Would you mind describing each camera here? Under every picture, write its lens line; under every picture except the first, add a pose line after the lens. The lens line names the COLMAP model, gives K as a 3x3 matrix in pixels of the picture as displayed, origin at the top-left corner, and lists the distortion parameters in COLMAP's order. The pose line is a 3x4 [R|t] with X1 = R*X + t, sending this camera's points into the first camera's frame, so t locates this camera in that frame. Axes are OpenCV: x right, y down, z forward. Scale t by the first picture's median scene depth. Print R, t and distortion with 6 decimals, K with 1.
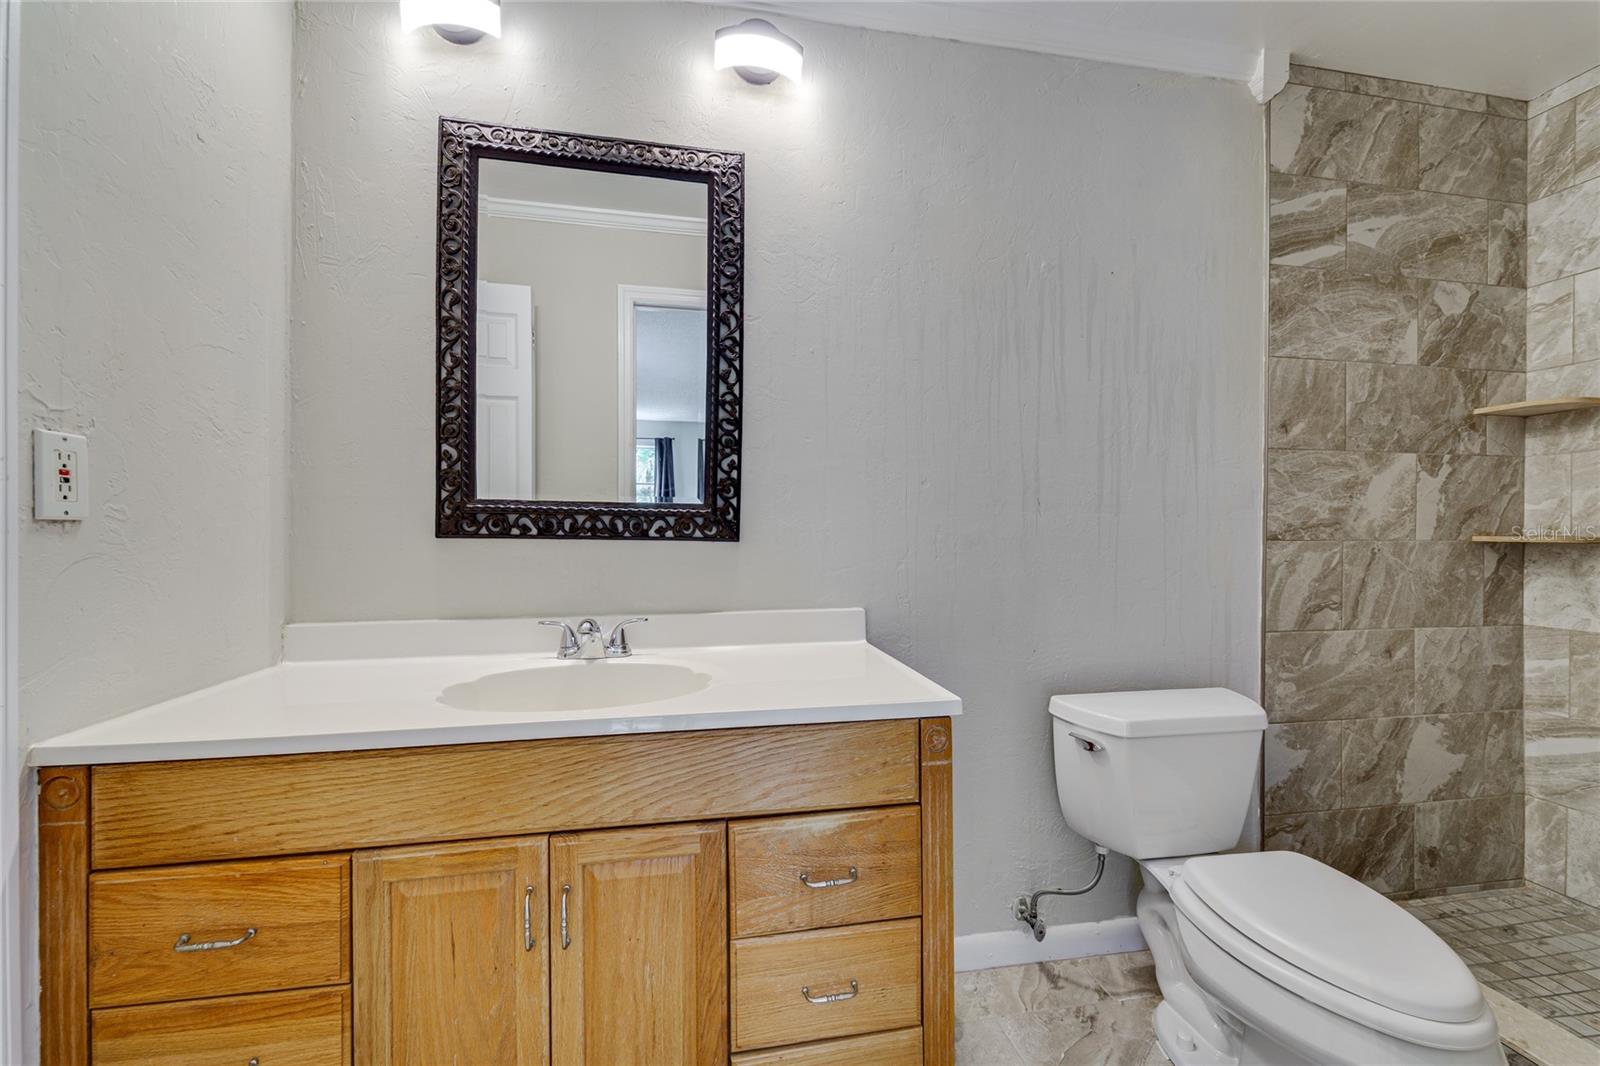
lens RADIAL K [[651.1, 0, 793.0], [0, 651.1, 533.6], [0, 0, 1]] dist [0.000579, -0.001299]
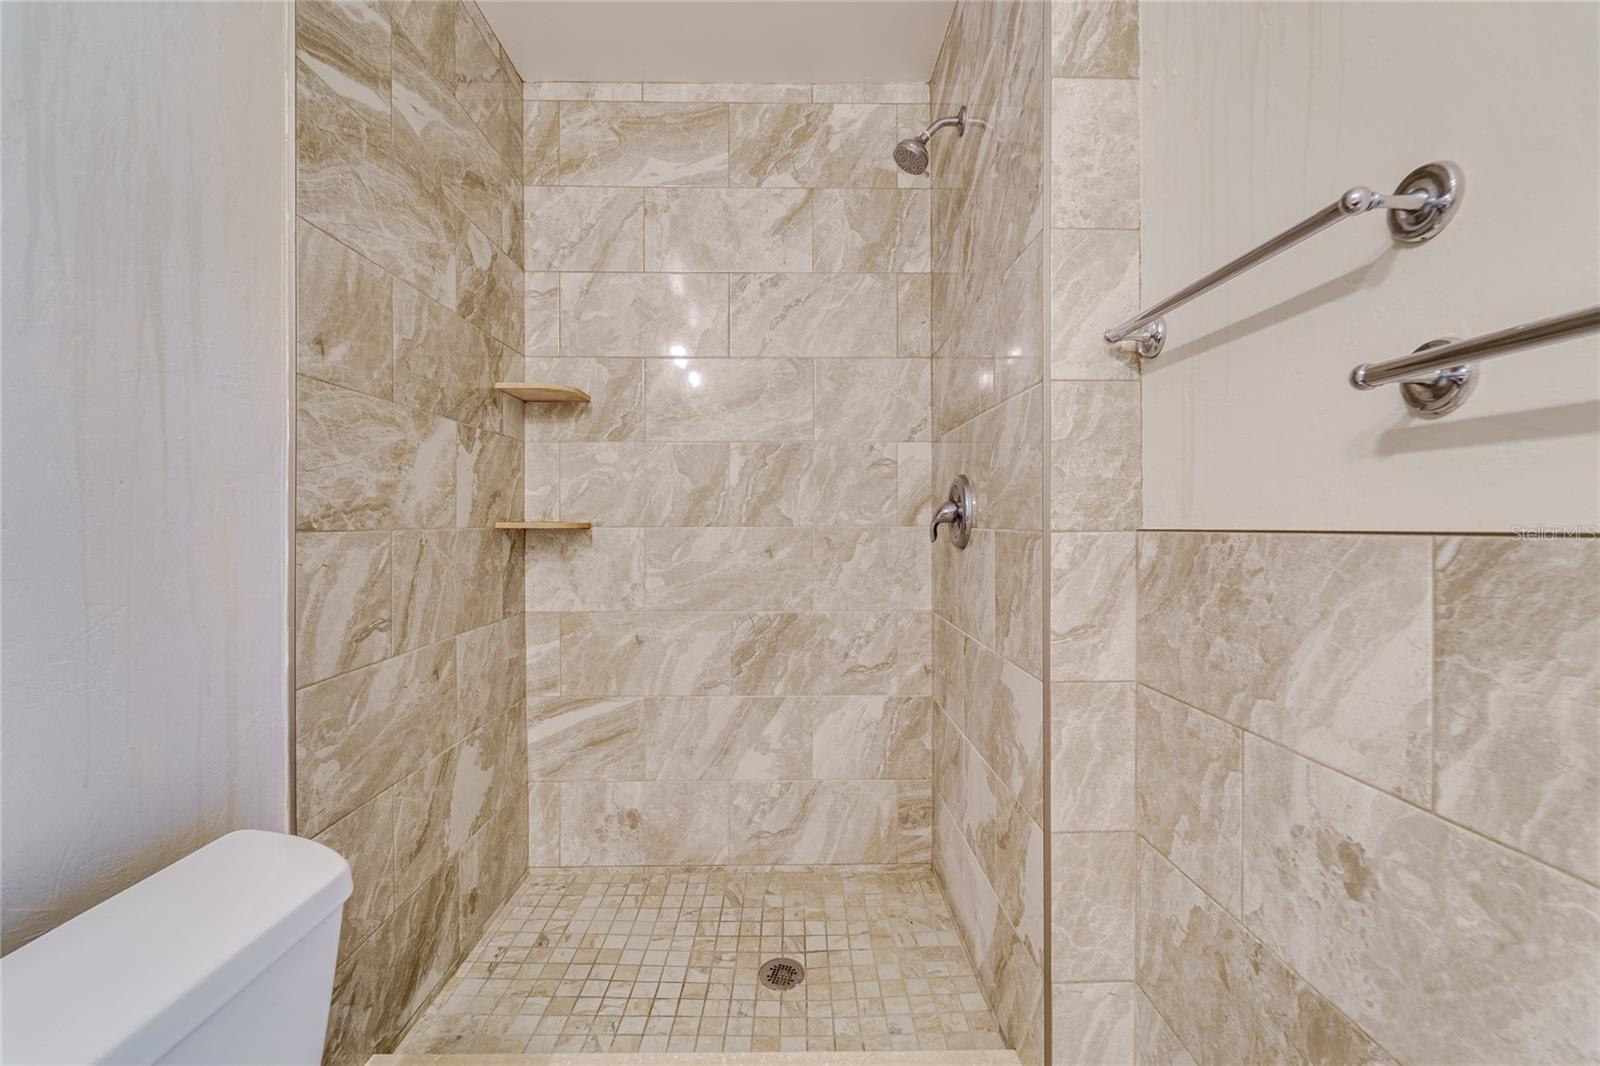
lens RADIAL K [[651.1, 0, 783.3], [0, 651.1, 526.7], [0, 0, 1]] dist [0.000579, -0.001299]
pose [[0.167981, -0.012320, 0.985713, 0.224666], [0.002374, 0.999924, 0.012093, -0.000202], [-0.985787, 0.000309, 0.167998, 0.465693]]
